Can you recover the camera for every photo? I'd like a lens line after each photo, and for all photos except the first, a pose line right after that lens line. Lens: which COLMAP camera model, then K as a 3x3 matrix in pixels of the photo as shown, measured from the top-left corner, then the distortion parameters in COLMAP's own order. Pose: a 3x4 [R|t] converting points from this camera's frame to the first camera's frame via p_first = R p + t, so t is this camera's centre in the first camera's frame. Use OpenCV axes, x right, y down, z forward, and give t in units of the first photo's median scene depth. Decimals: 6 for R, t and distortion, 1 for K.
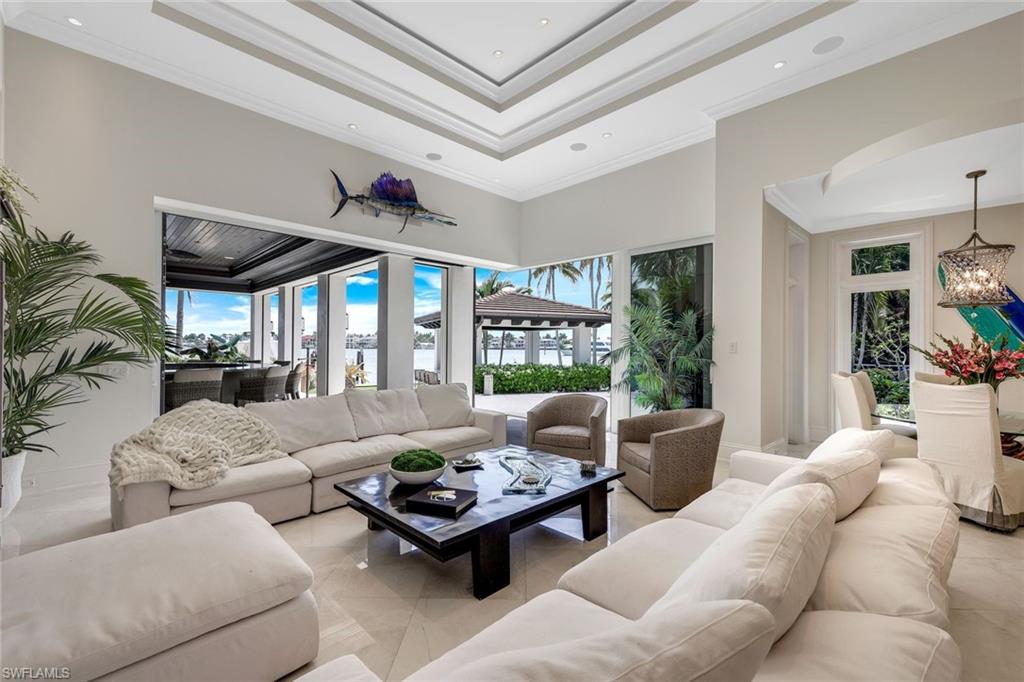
lens RADIAL K [[436.5, 0, 512.0], [0, 436.5, 341.0], [0, 0, 1]] dist [0.012891, -0.000133]
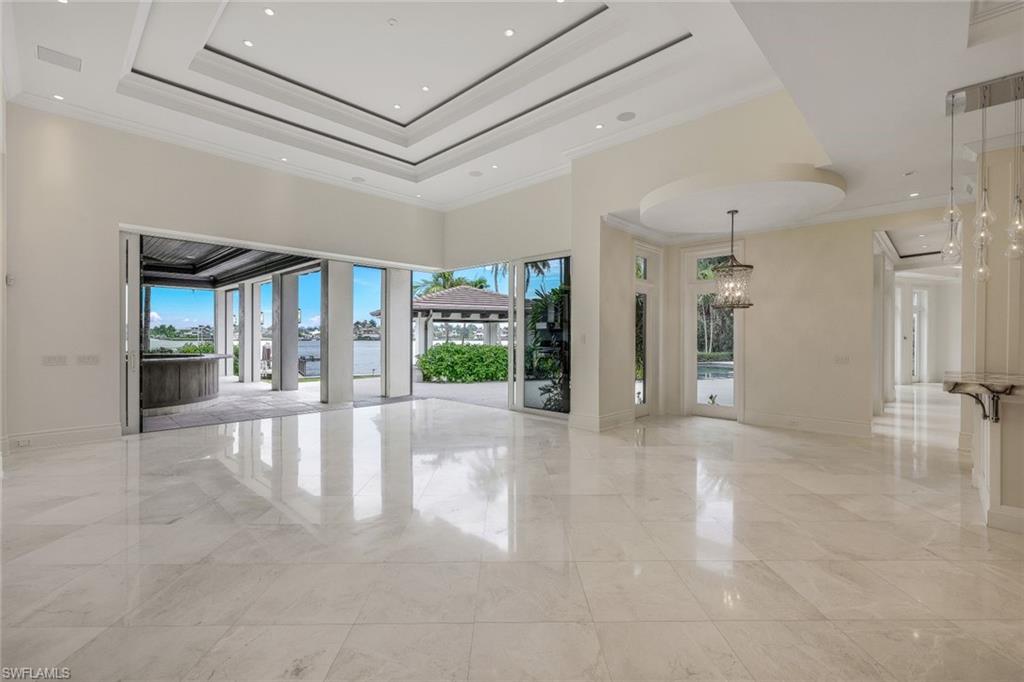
lens RADIAL K [[440.0, 0, 516.3], [0, 440.0, 330.4], [0, 0, 1]] dist [-0.001996, -0.000087]
pose [[0.999366, 0.002125, 0.035545, 0.205671], [-0.001950, 0.999986, -0.004968, 0.000591], [-0.035555, 0.004895, 0.999356, -0.215233]]
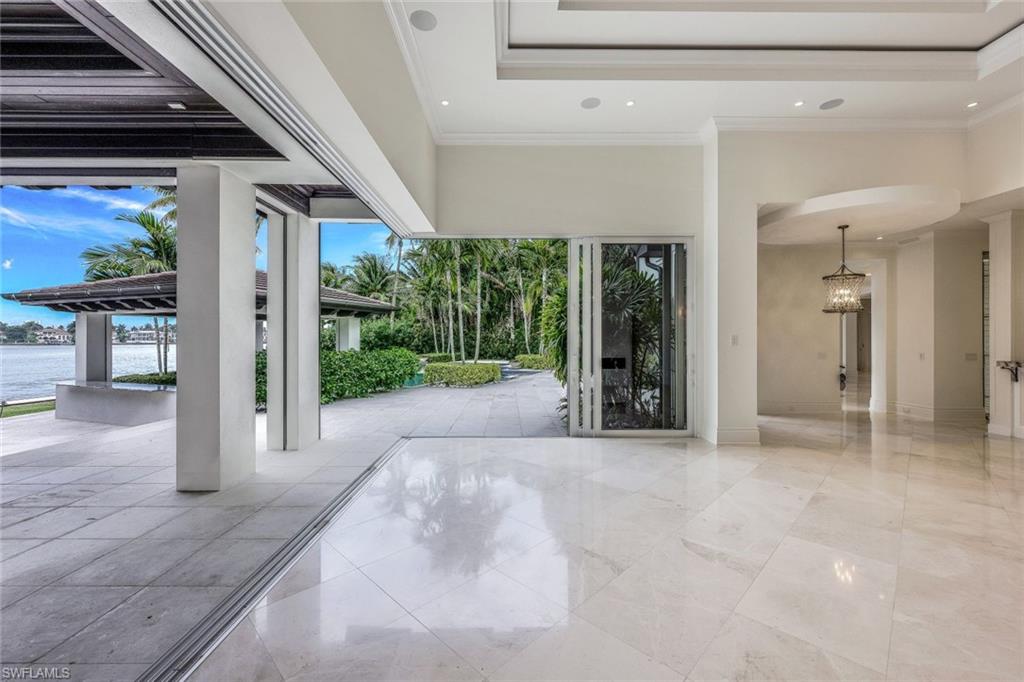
lens RADIAL K [[416.1, 0, 512.0], [0, 416.1, 341.0], [0, 0, 1]] dist [-0.002160, -0.000265]
pose [[0.691972, -0.003289, 0.721917, -0.516308], [-0.002548, 0.999972, 0.006999, 0.011581], [-0.721920, -0.006682, 0.691944, 0.521978]]
